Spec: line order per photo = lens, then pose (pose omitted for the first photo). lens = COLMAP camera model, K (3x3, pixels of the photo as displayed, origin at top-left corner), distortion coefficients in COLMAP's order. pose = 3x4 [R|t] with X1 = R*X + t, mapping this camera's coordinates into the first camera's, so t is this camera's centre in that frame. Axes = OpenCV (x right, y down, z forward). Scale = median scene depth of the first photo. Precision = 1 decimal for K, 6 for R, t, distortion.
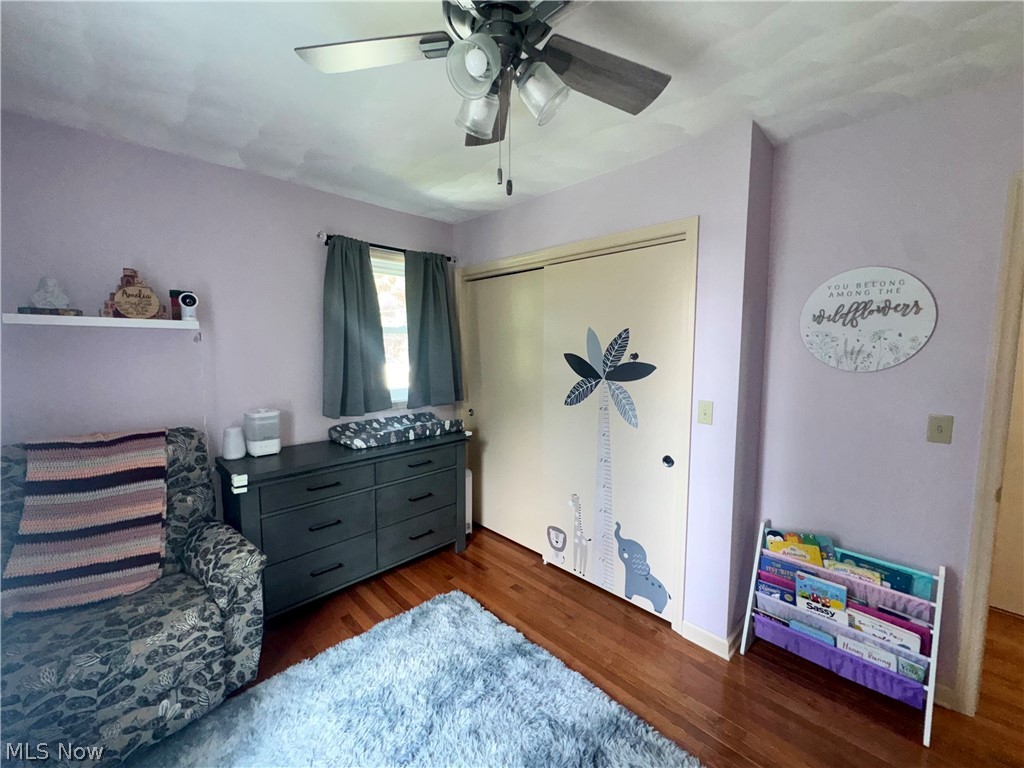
lens RADIAL K [[409.7, 0, 510.7], [0, 409.7, 384.5], [0, 0, 1]] dist [-0.003695, 0.000169]
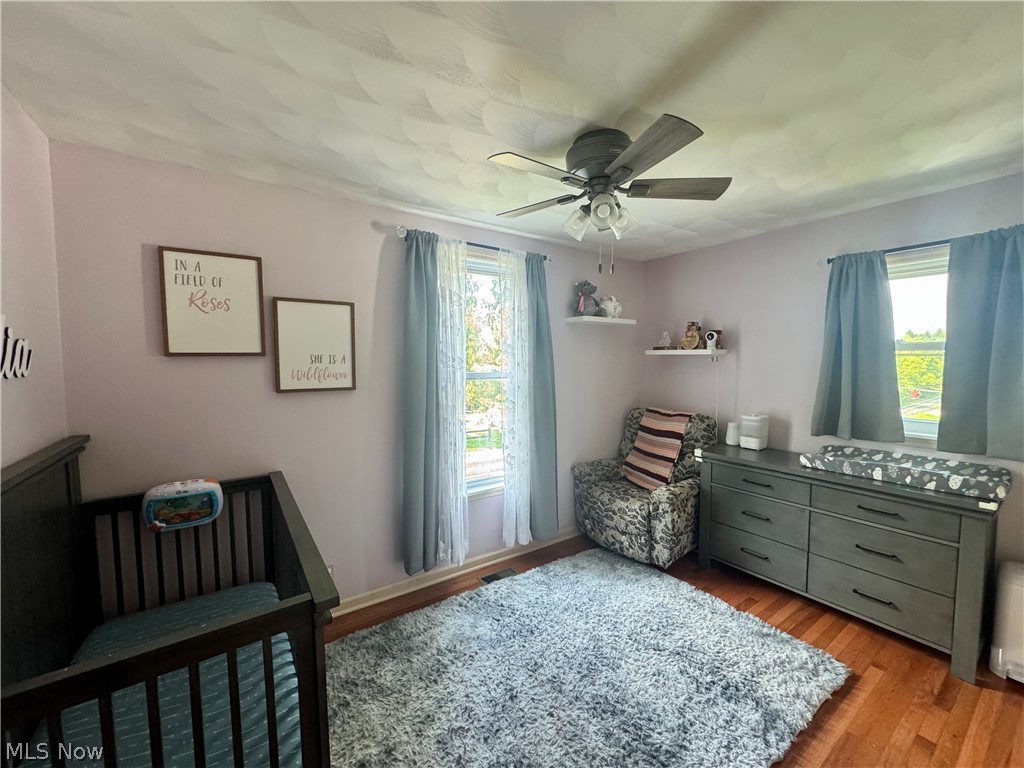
lens RADIAL K [[409.7, 0, 511.6], [0, 409.7, 384.7], [0, 0, 1]] dist [-0.003695, 0.000169]
pose [[-0.175200, 0.063667, -0.982472, 0.973169], [-0.083335, 0.993367, 0.079234, -0.085147], [0.981000, 0.095756, -0.168732, 0.553926]]
